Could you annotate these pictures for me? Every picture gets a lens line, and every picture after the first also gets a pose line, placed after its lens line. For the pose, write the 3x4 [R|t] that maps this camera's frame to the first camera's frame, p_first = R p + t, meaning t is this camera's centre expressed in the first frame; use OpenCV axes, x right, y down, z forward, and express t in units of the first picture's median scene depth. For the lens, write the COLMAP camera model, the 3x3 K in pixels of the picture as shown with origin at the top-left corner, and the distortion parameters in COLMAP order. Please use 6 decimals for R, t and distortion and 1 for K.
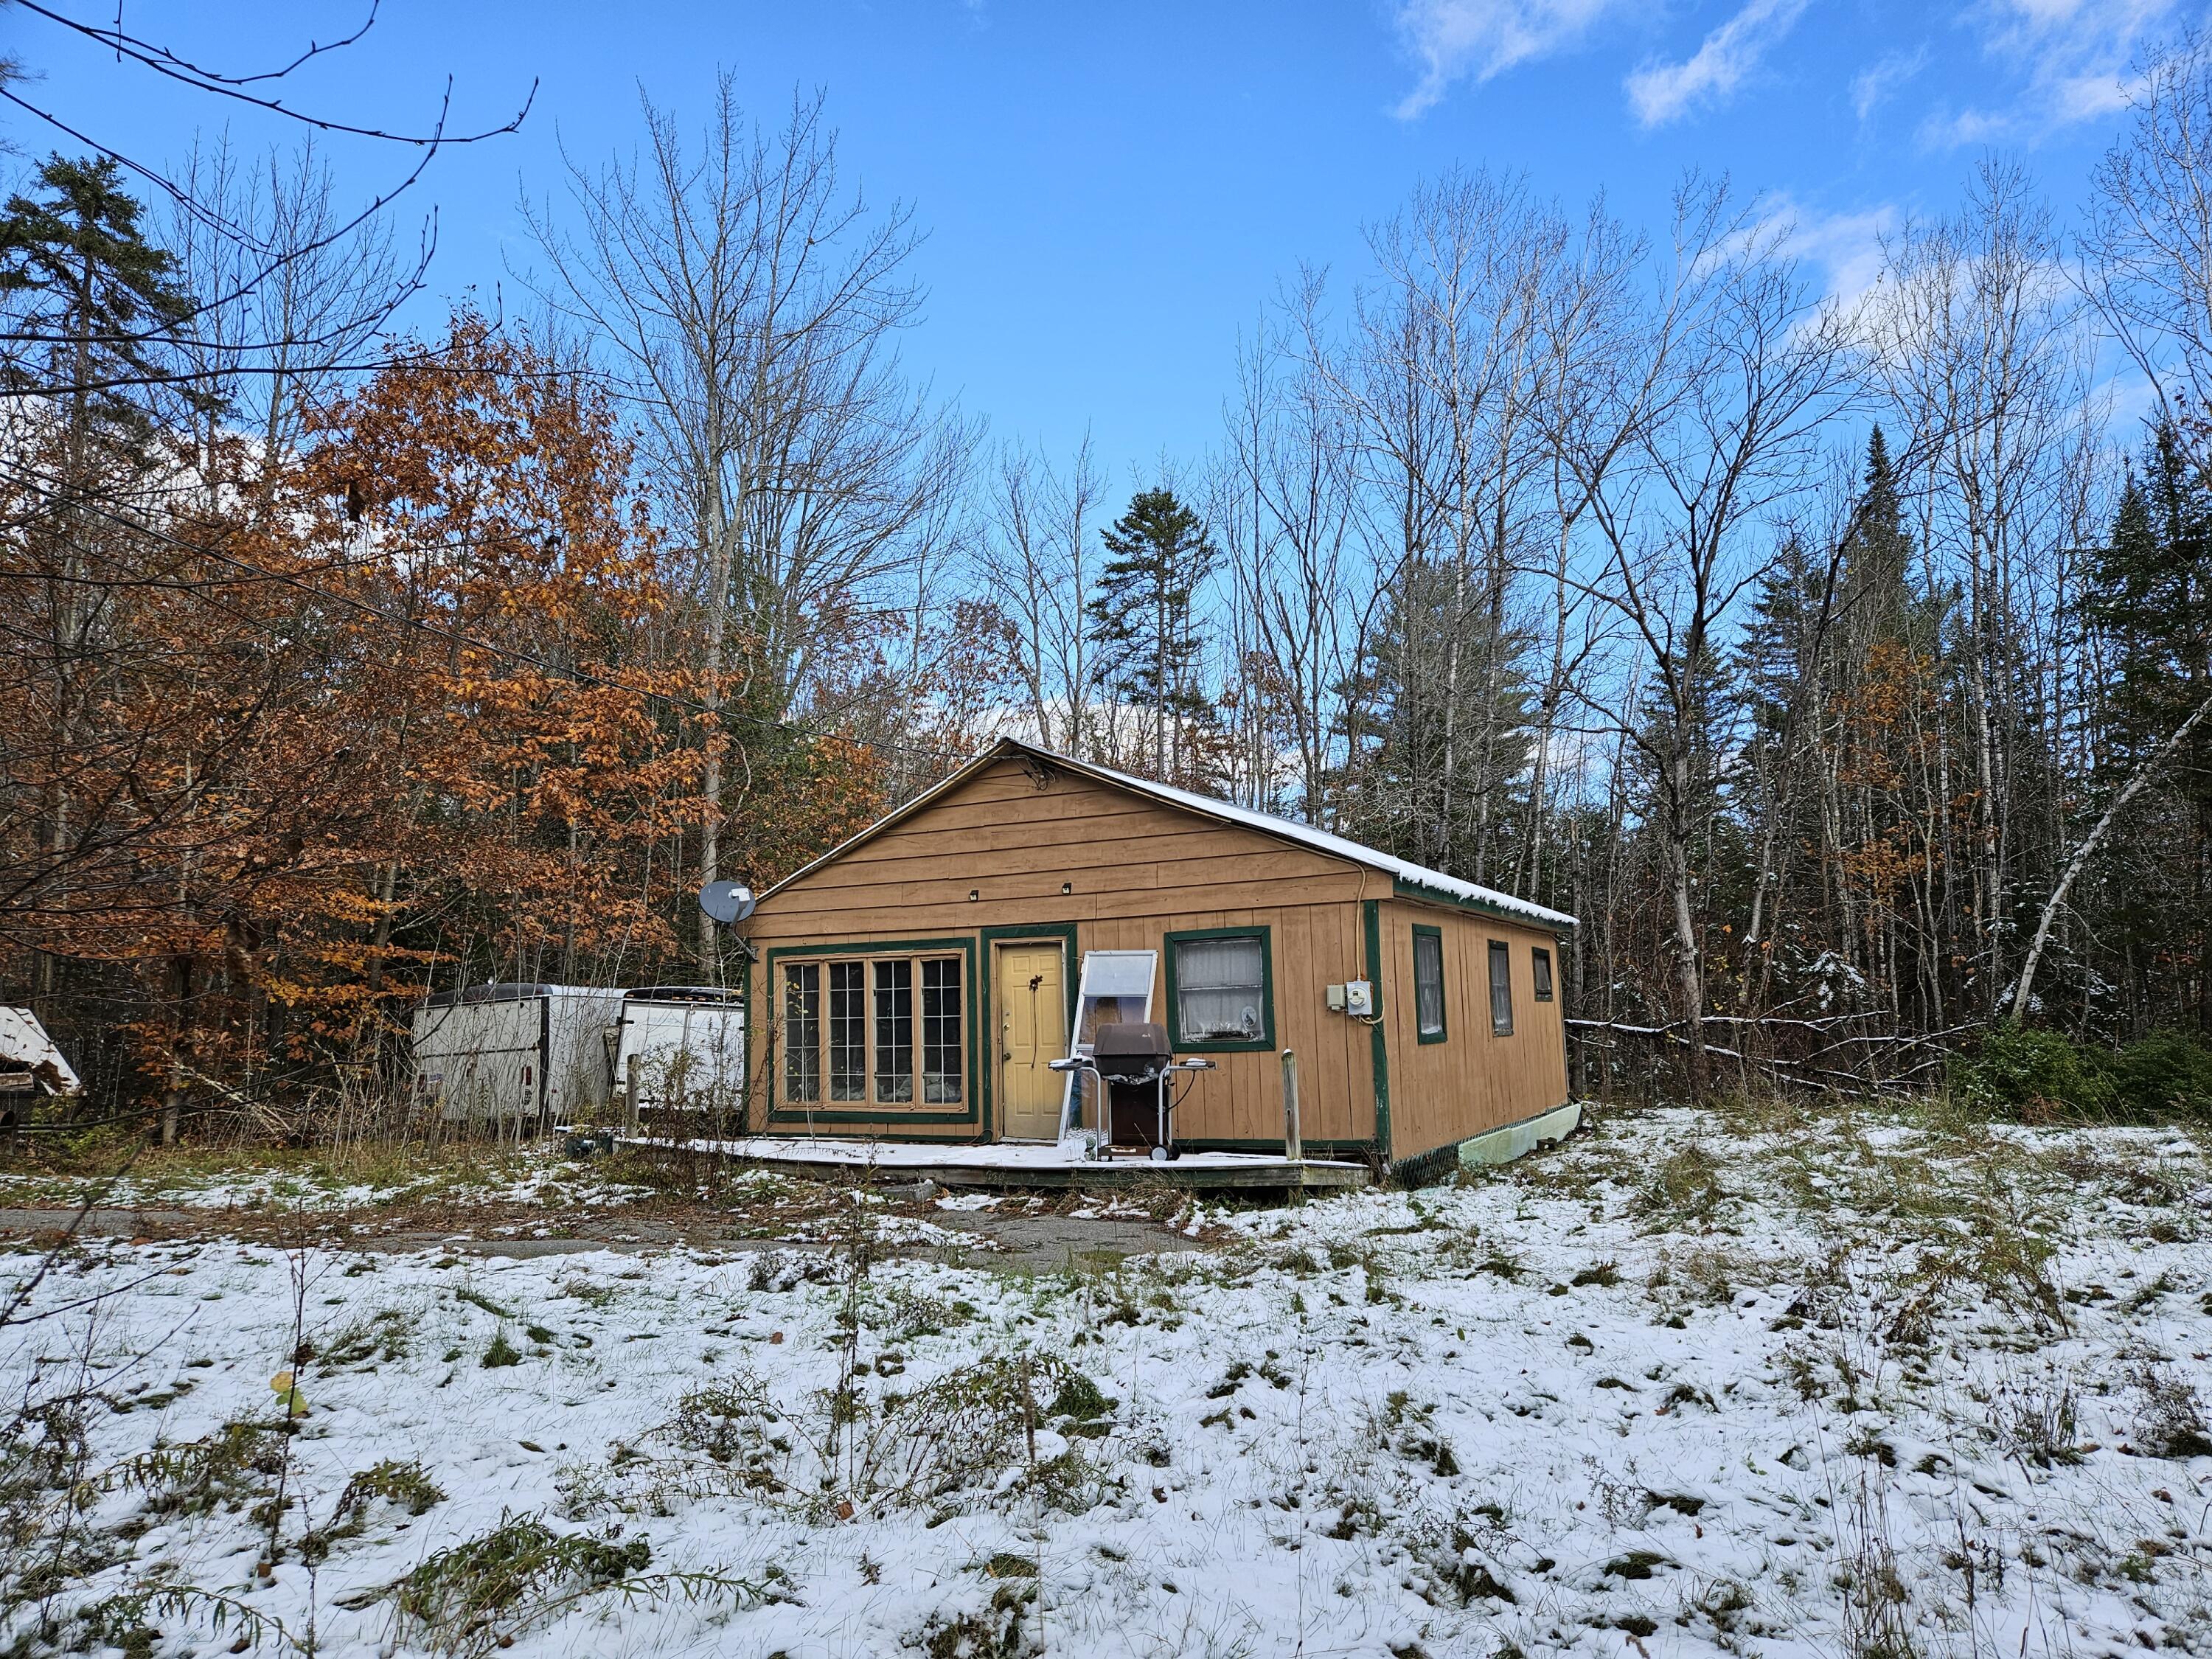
lens RADIAL K [[1446.1, 0, 1106.0], [0, 1446.1, 829.5], [0, 0, 1]] dist [0.005385, 0.001256]
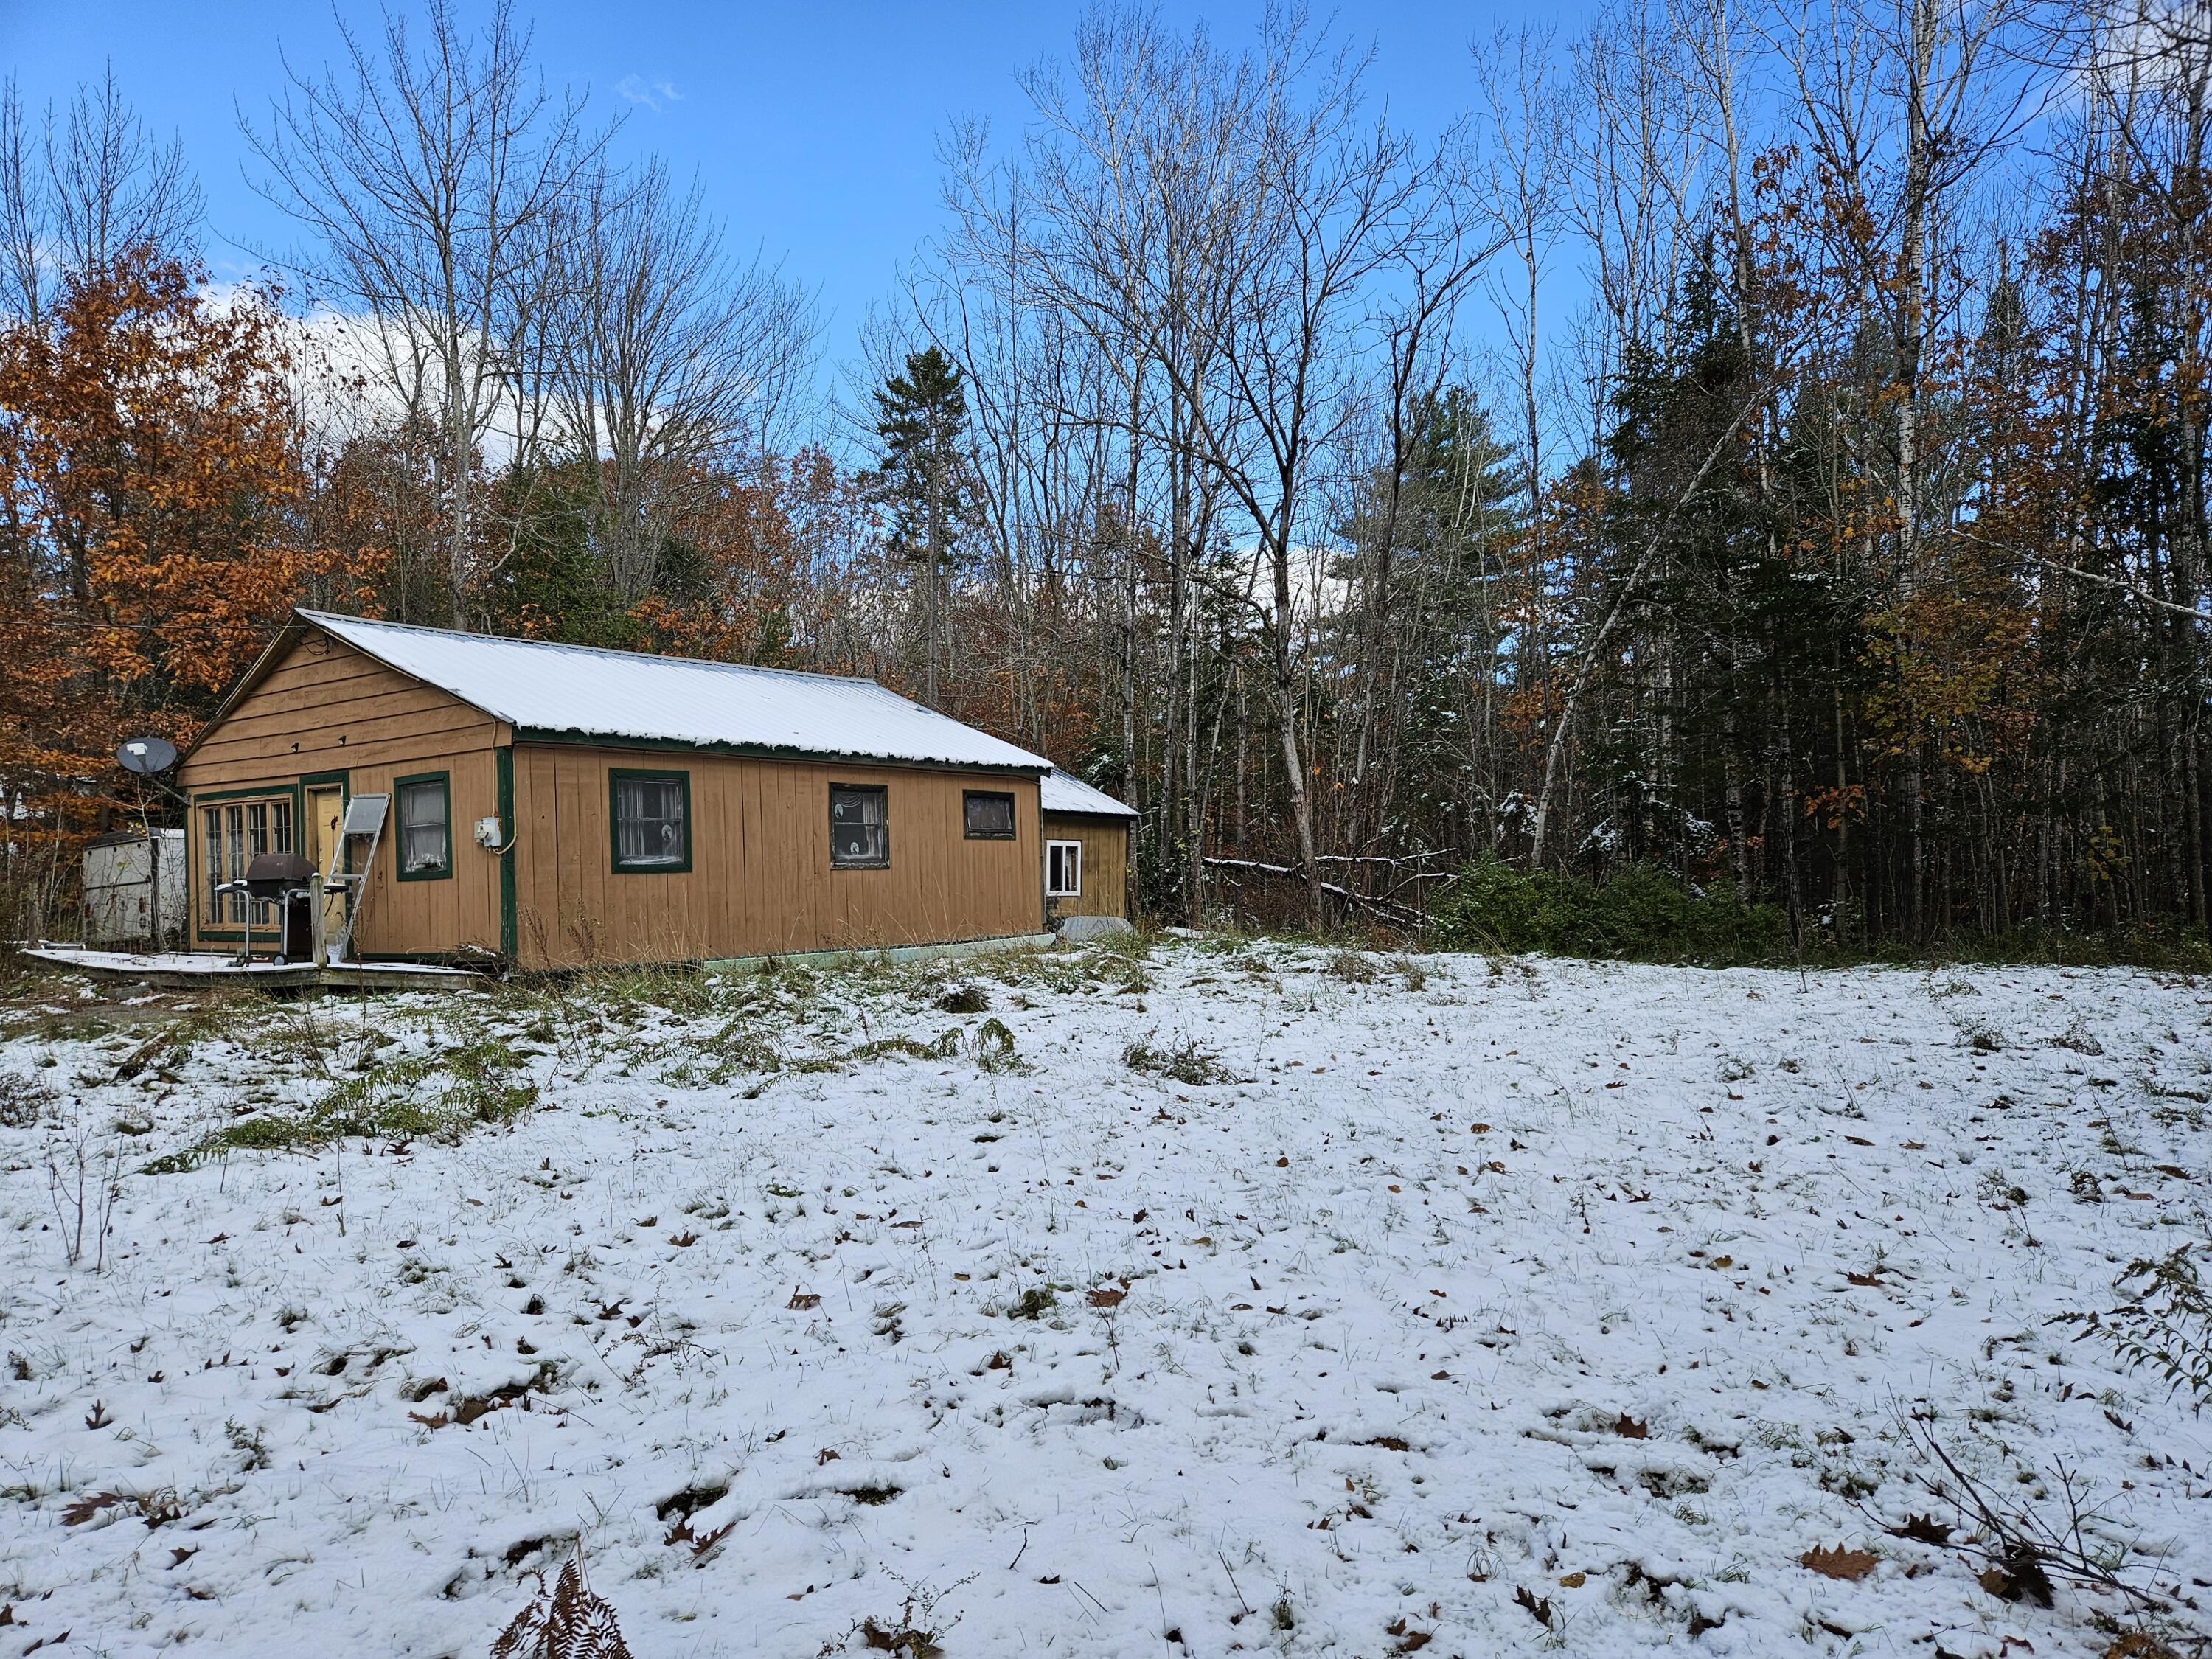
lens RADIAL K [[1446.1, 0, 1106.0], [0, 1446.1, 829.5], [0, 0, 1]] dist [0.005385, 0.001256]
pose [[0.991827, -0.006591, -0.127420, 0.706663], [0.019654, 0.994638, 0.101537, 0.005566], [0.126067, -0.103212, 0.986638, -0.072461]]
